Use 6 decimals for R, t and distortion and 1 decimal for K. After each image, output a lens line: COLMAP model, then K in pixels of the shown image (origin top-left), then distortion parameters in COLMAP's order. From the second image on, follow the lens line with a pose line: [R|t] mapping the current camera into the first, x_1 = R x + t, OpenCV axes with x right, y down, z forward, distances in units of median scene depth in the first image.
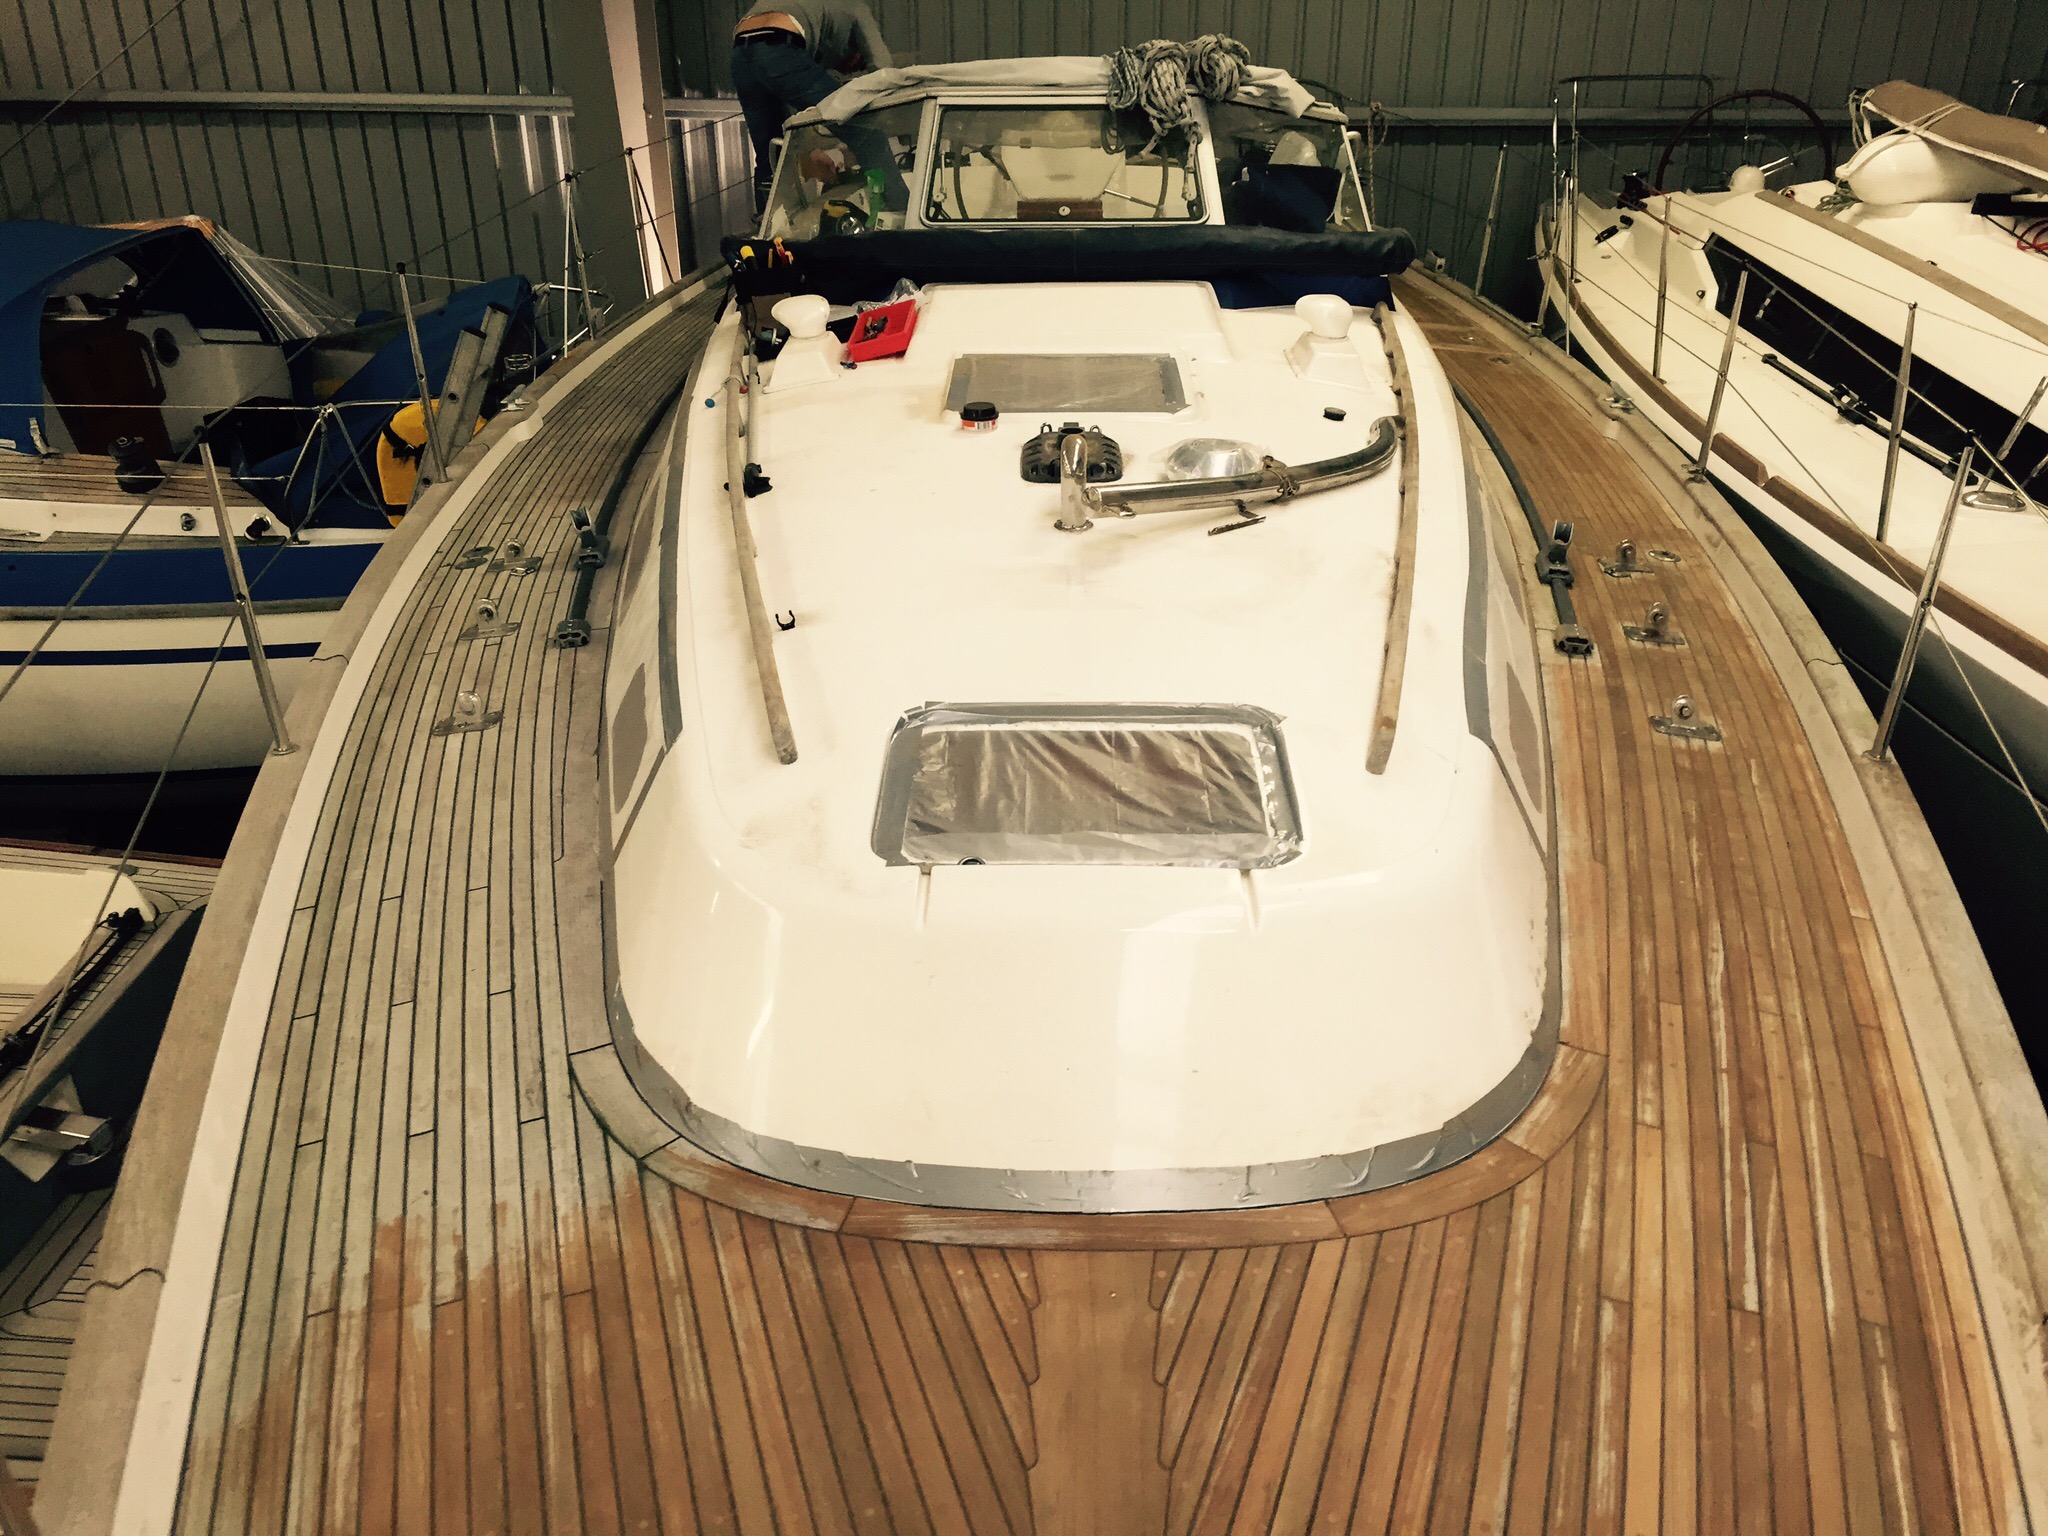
lens RADIAL K [[1756.2, 0, 980.6], [0, 1756.2, 765.0], [0, 0, 1]] dist [0.093994, -0.118468]
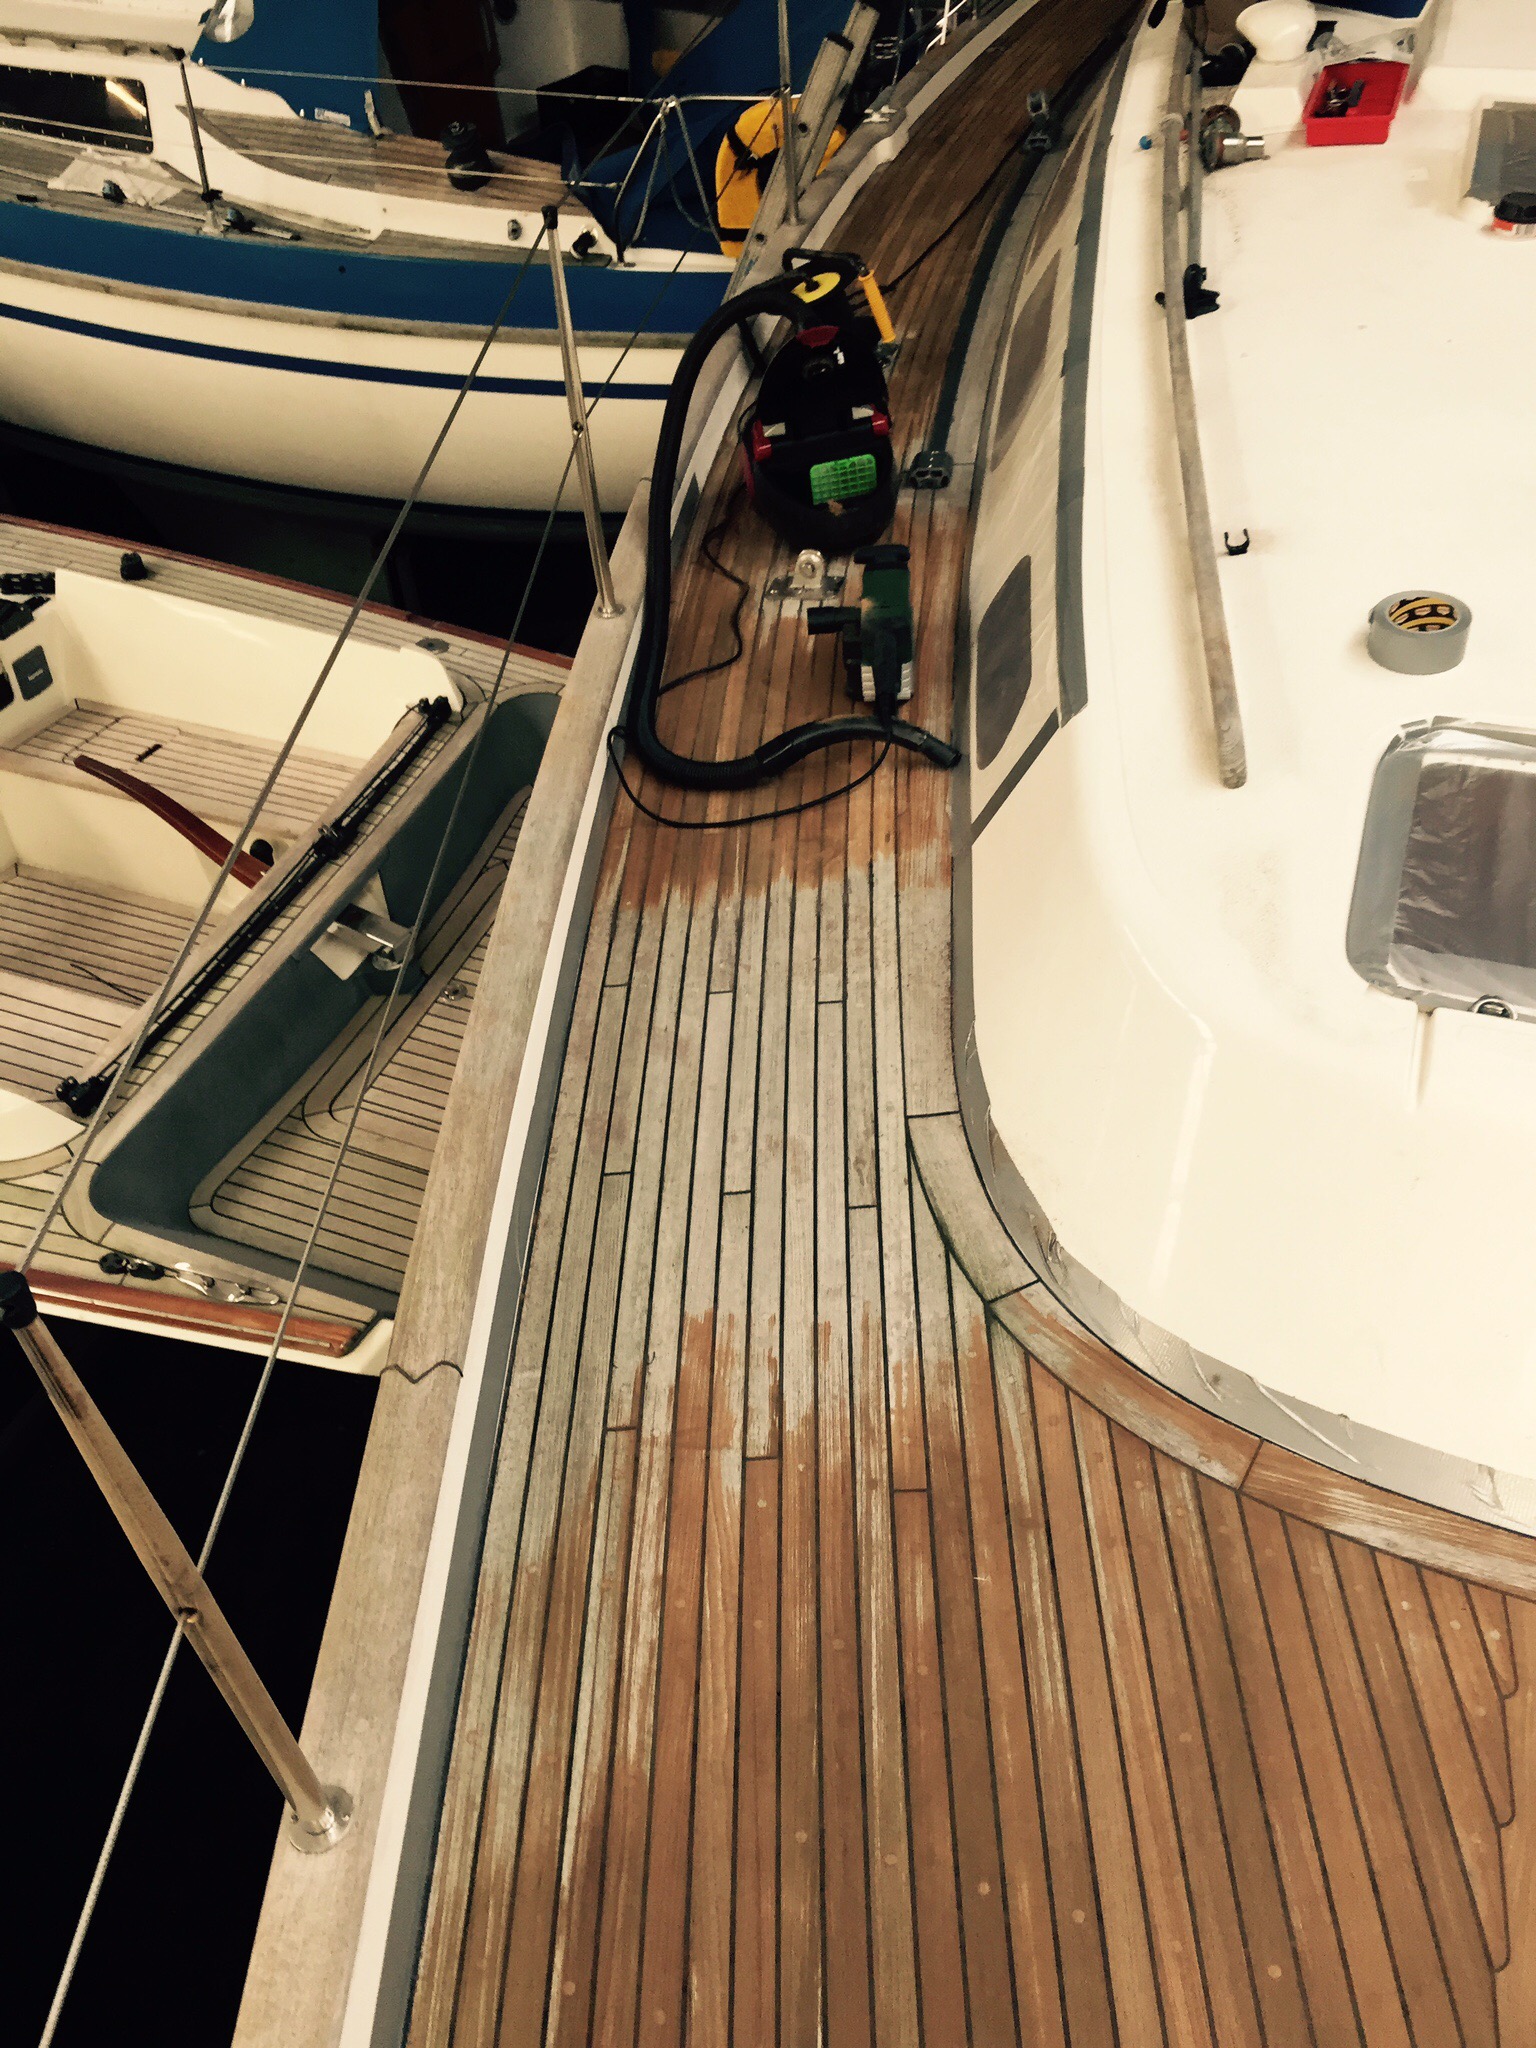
lens RADIAL K [[1737.9, 0, 743.9], [0, 1737.9, 1074.3], [0, 0, 1]] dist [0.102060, -0.136370]
pose [[0.954109, 0.190773, -0.230828, -0.108211], [-0.108983, 0.939164, 0.325720, -0.103926], [0.278924, -0.285616, 0.916856, 0.205104]]
